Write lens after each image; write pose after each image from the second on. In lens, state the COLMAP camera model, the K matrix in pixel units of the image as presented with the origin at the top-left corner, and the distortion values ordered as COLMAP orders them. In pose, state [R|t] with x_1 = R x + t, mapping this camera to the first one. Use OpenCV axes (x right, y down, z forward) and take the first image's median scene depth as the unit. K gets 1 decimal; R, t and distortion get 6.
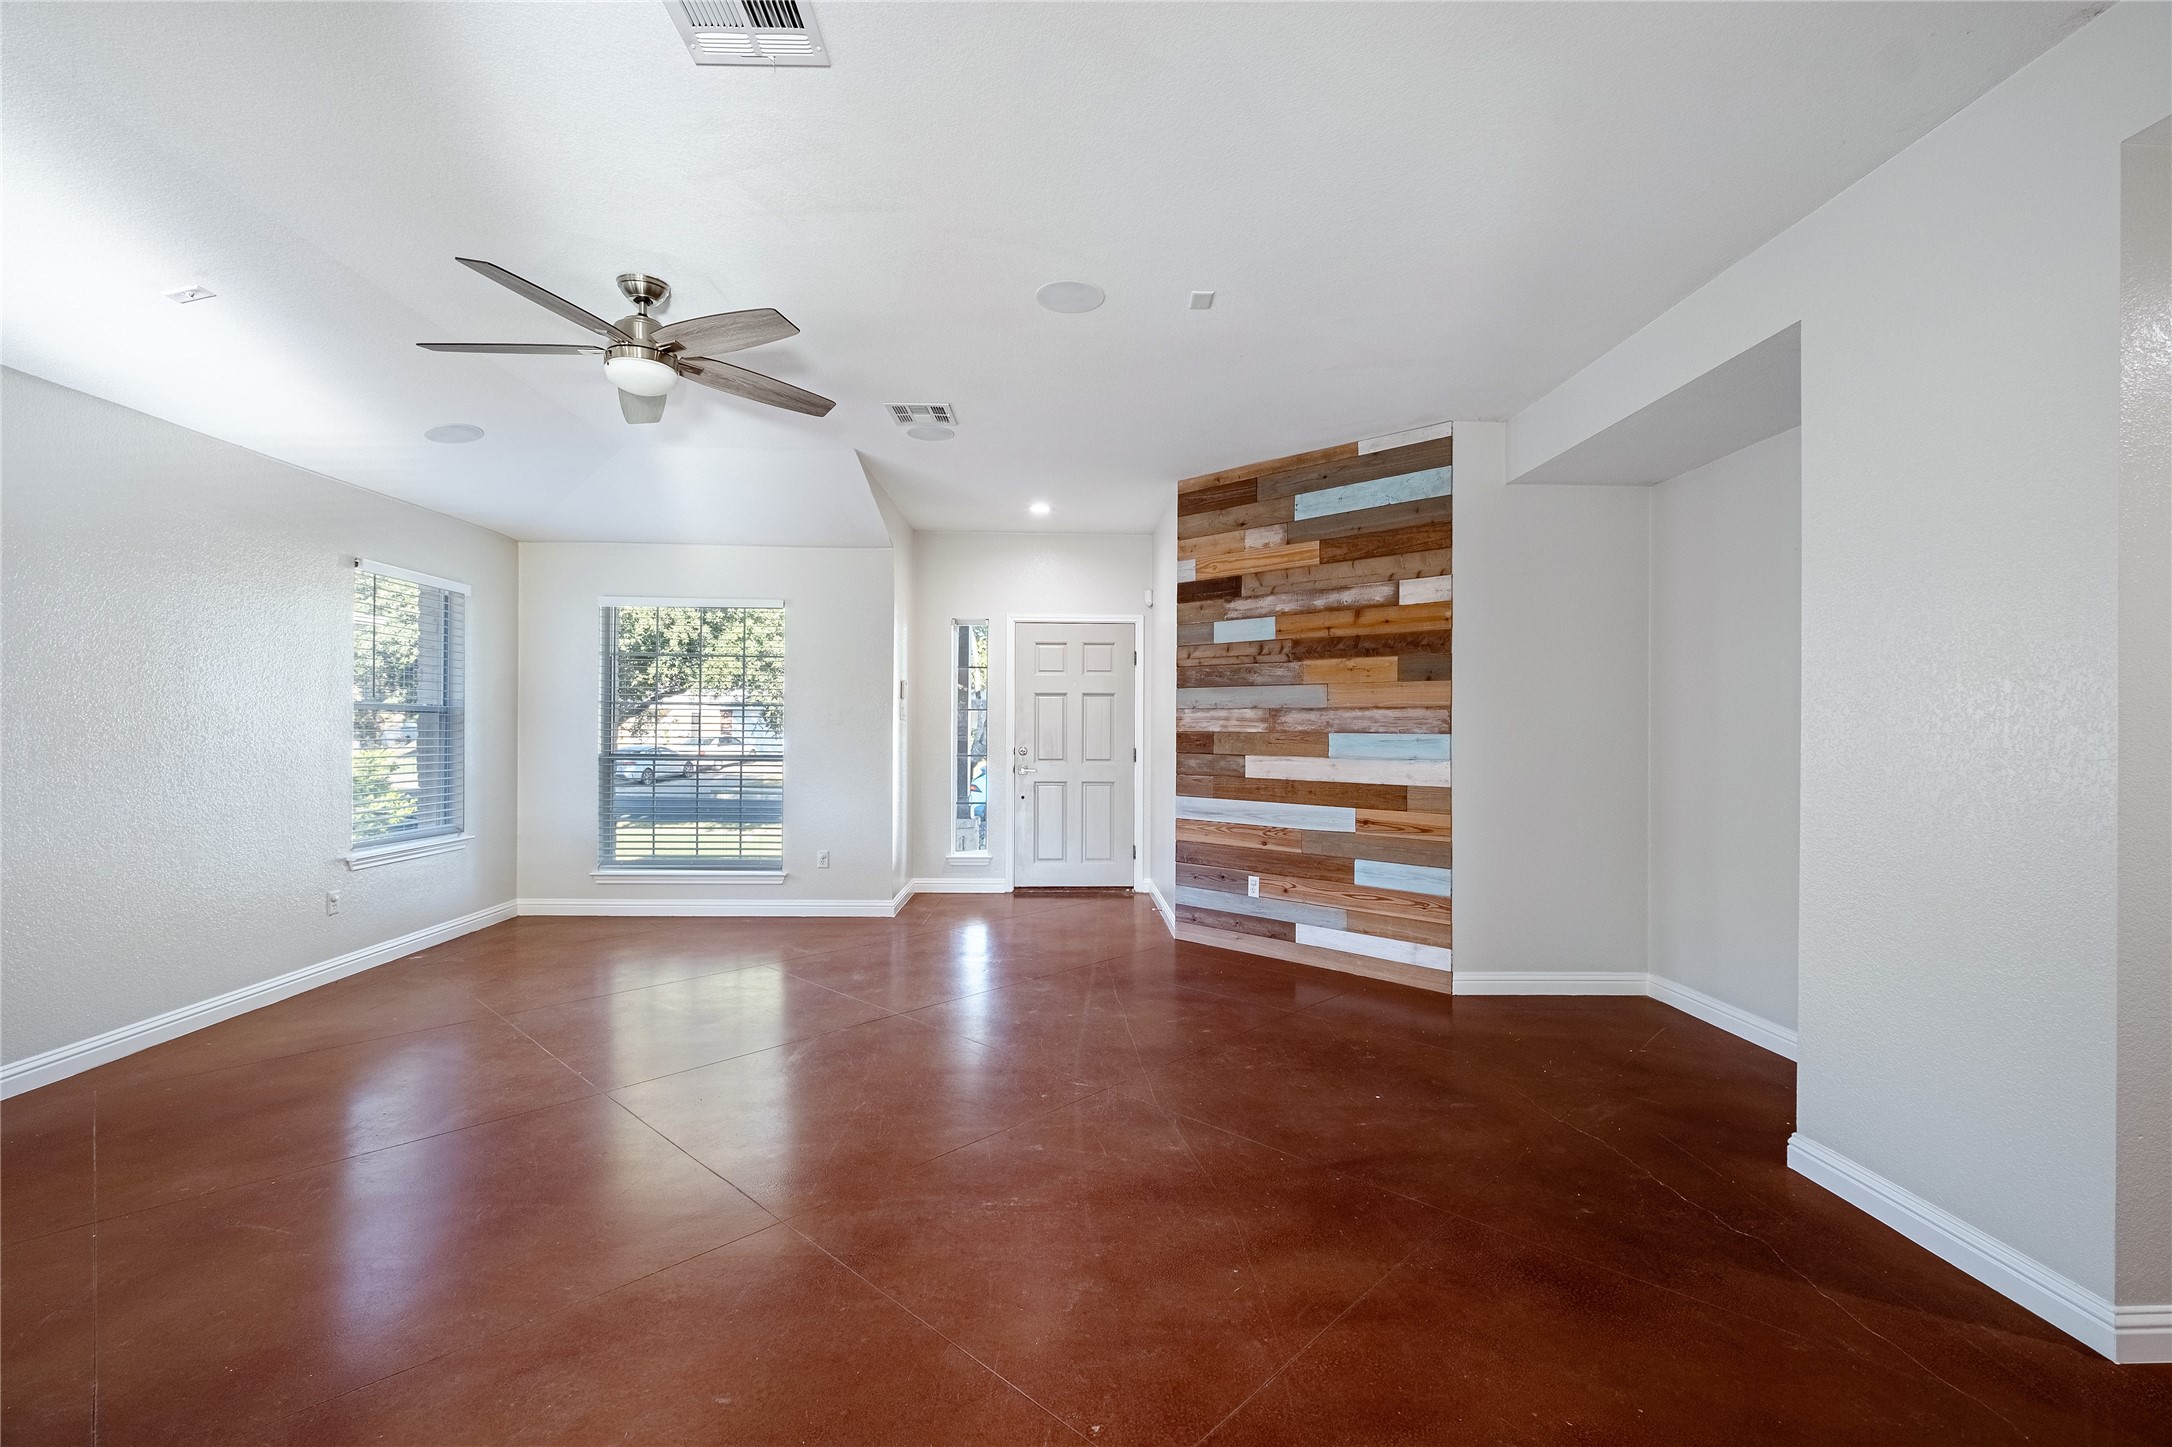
lens RADIAL K [[941.8, 0, 1088.6], [0, 941.8, 722.7], [0, 0, 1]] dist [0.001412, -0.004420]
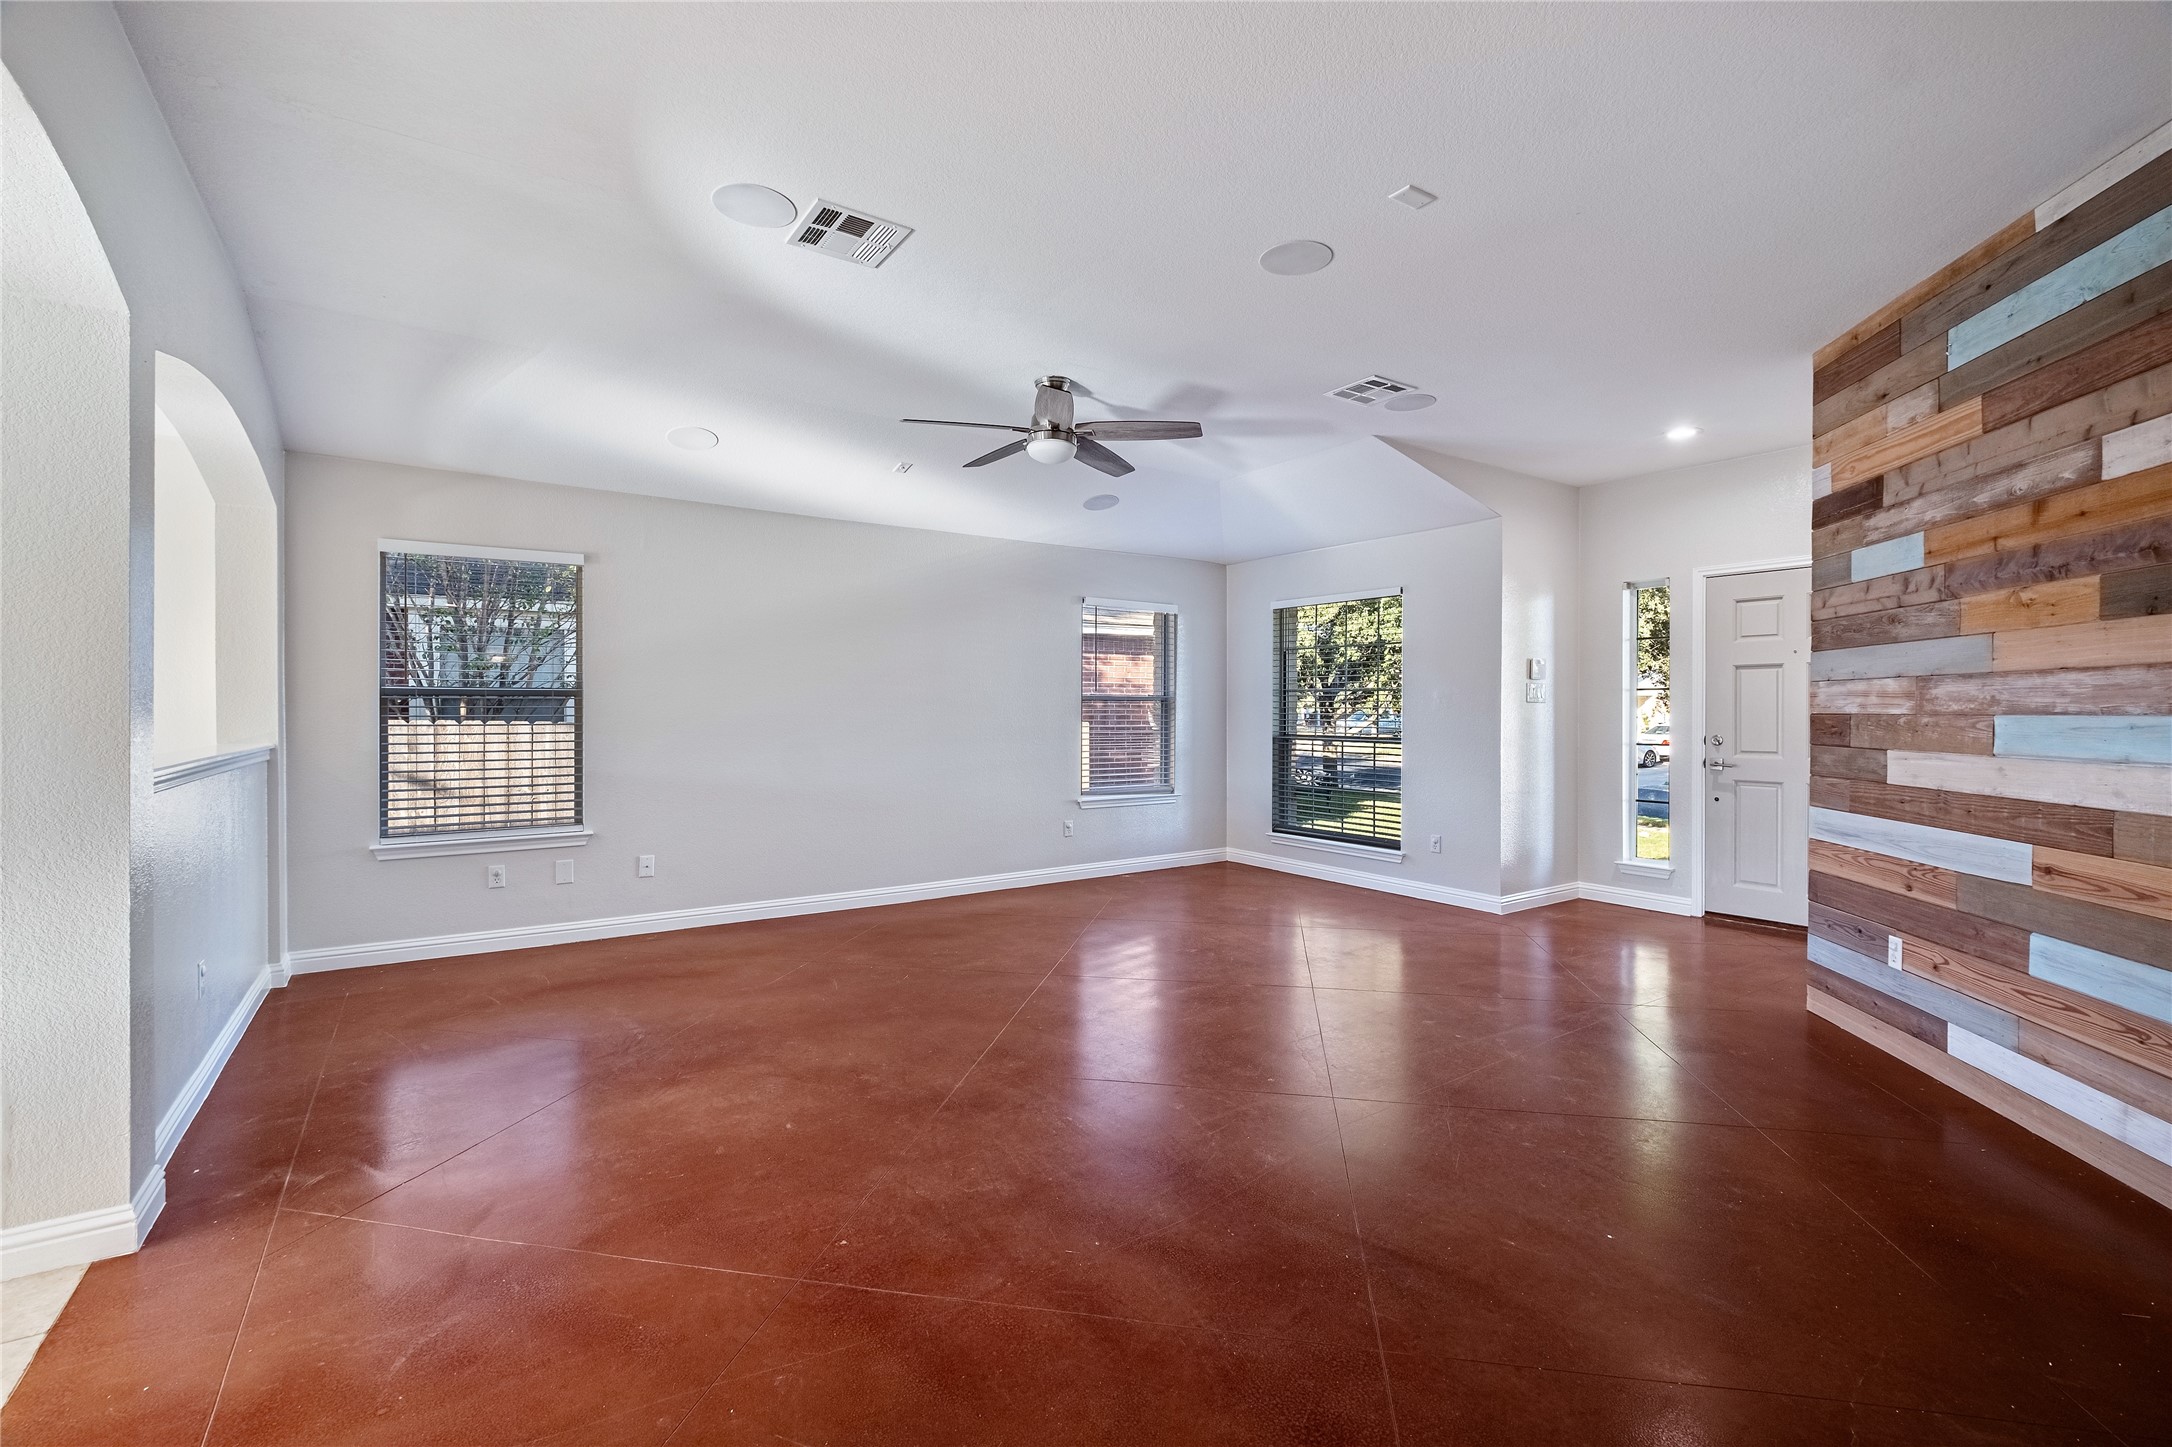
lens RADIAL K [[941.8, 0, 1091.7], [0, 941.8, 715.1], [0, 0, 1]] dist [0.001412, -0.004420]
pose [[0.546533, -0.001561, -0.837436, 0.434705], [0.006563, 0.999976, 0.002419, 0.005852], [0.837412, -0.006818, 0.546530, 0.194370]]
